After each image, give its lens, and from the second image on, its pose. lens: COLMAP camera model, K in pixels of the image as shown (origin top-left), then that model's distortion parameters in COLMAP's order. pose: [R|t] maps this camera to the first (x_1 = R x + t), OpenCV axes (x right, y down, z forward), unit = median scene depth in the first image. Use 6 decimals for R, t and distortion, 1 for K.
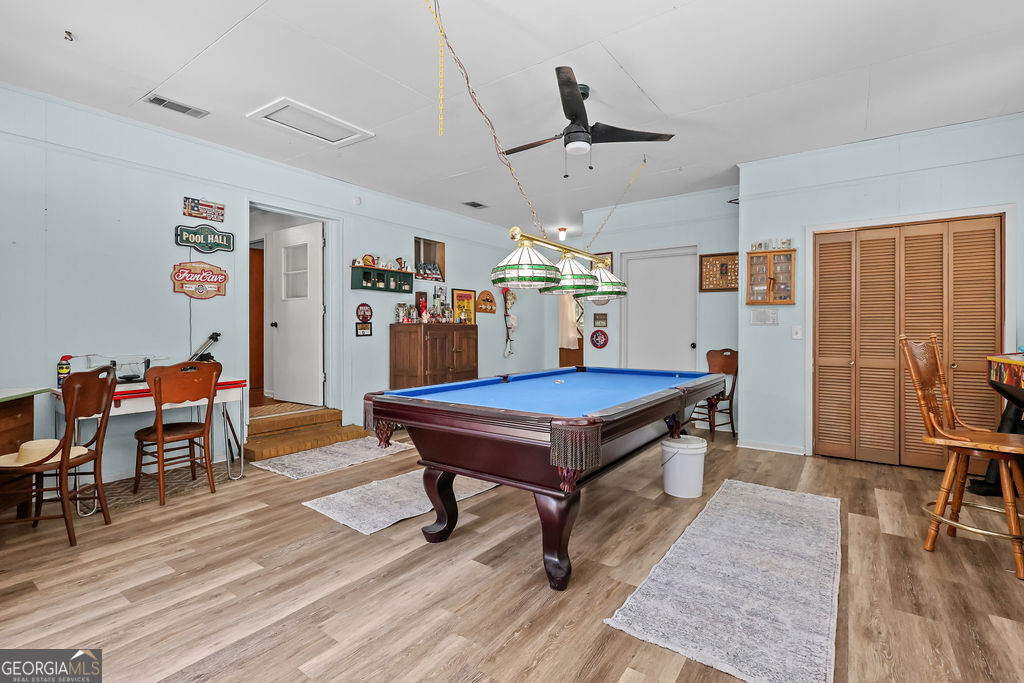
lens RADIAL K [[475.3, 0, 512.6], [0, 475.3, 337.1], [0, 0, 1]] dist [0.001639, 0.000654]
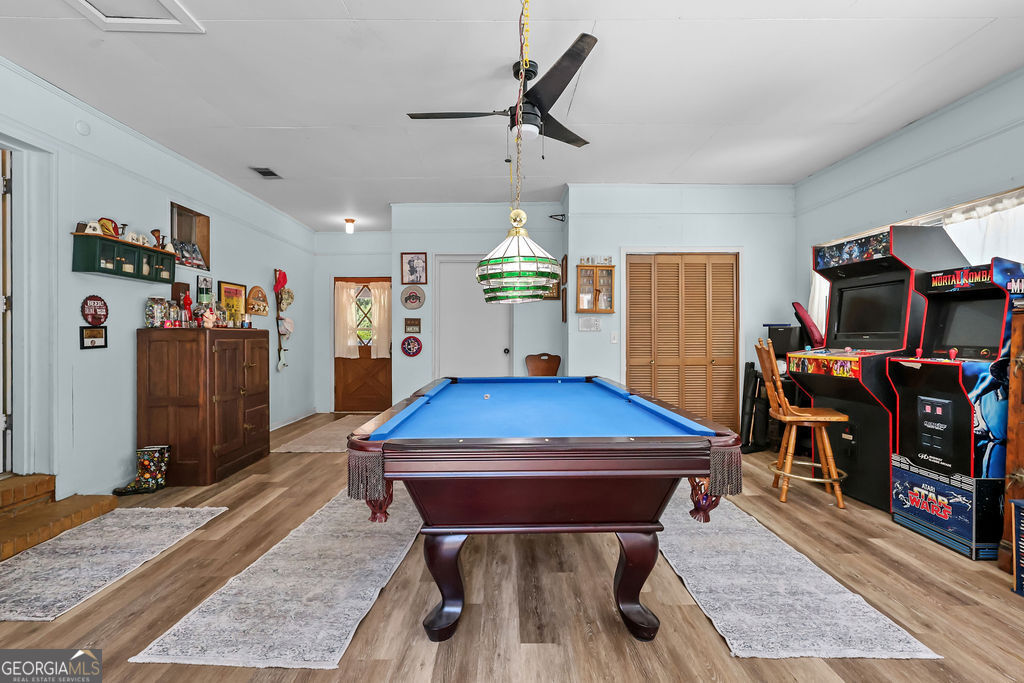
lens RADIAL K [[475.3, 0, 511.4], [0, 475.3, 337.0], [0, 0, 1]] dist [0.001639, 0.000654]
pose [[0.805349, -0.006083, 0.592770, -0.245950], [0.013685, 0.999872, -0.008332, -0.004317], [-0.592643, 0.014823, 0.805329, 0.180541]]
